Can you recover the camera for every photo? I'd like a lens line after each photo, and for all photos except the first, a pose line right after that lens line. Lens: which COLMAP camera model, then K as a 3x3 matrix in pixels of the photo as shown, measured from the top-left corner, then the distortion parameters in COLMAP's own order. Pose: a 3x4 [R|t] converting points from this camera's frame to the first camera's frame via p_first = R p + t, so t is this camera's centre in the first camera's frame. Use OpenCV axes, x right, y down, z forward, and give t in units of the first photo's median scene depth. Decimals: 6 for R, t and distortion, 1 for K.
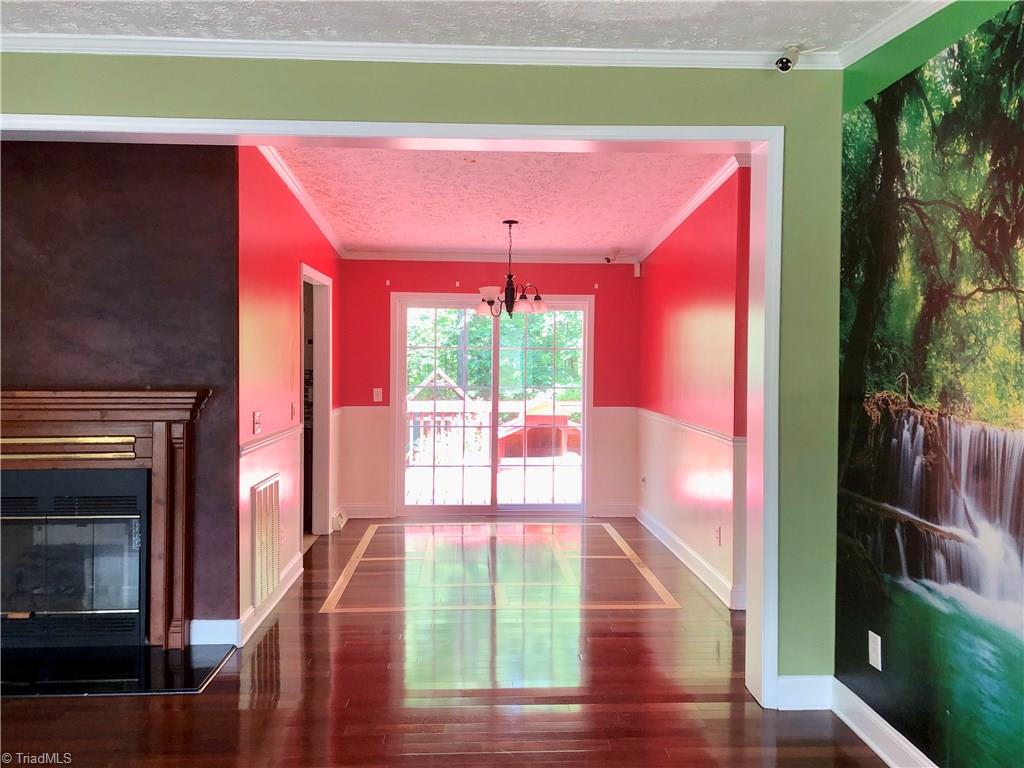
lens RADIAL K [[839.3, 0, 534.5], [0, 839.3, 371.2], [0, 0, 1]] dist [0.051348, -0.051717]
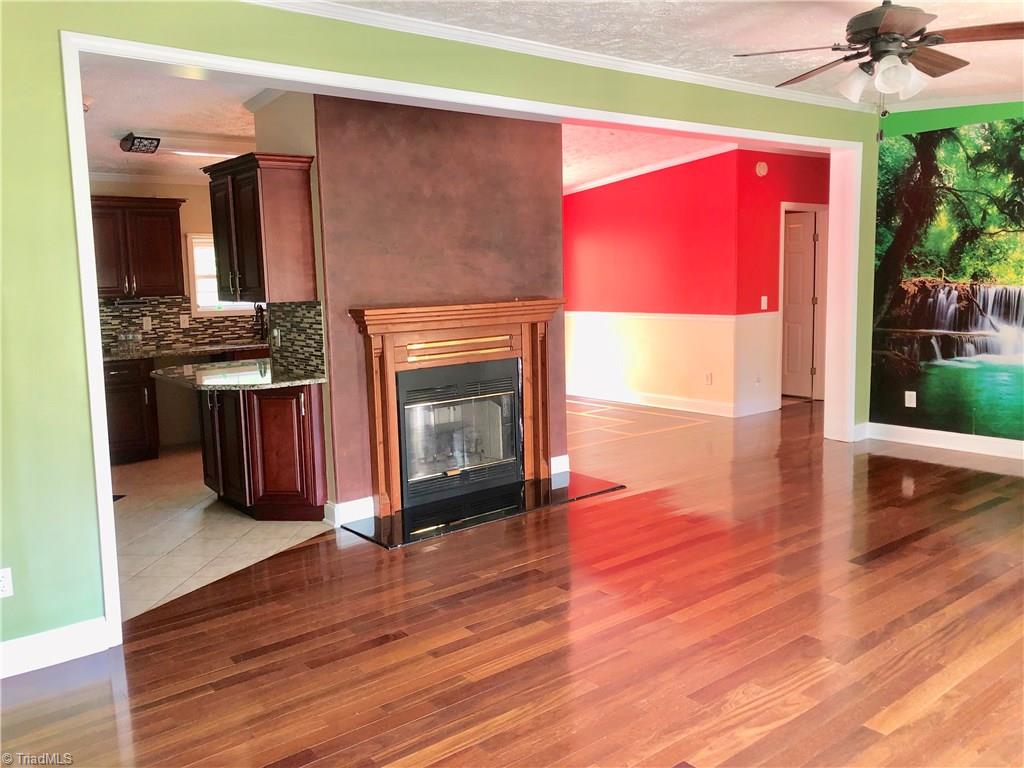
lens RADIAL K [[839.3, 0, 507.0], [0, 839.3, 378.9], [0, 0, 1]] dist [0.051348, -0.051717]
pose [[0.815262, -0.102485, 0.569952, -0.710242], [0.044413, 0.992382, 0.114916, -0.005935], [-0.577387, -0.068373, 0.813602, -0.065447]]
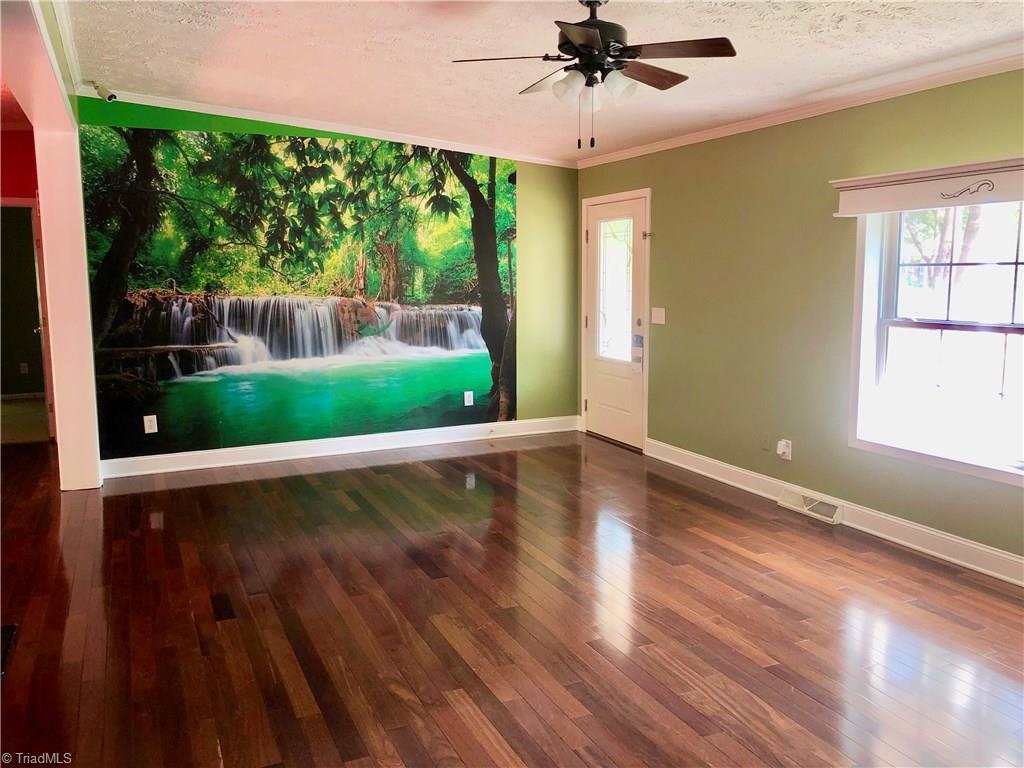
lens RADIAL K [[839.3, 0, 498.7], [0, 839.3, 371.5], [0, 0, 1]] dist [0.051348, -0.051717]
pose [[-0.359093, -0.113657, 0.926355, -0.711152], [0.026831, 0.990890, 0.131976, -0.009613], [-0.932916, 0.072247, -0.352772, 0.400801]]
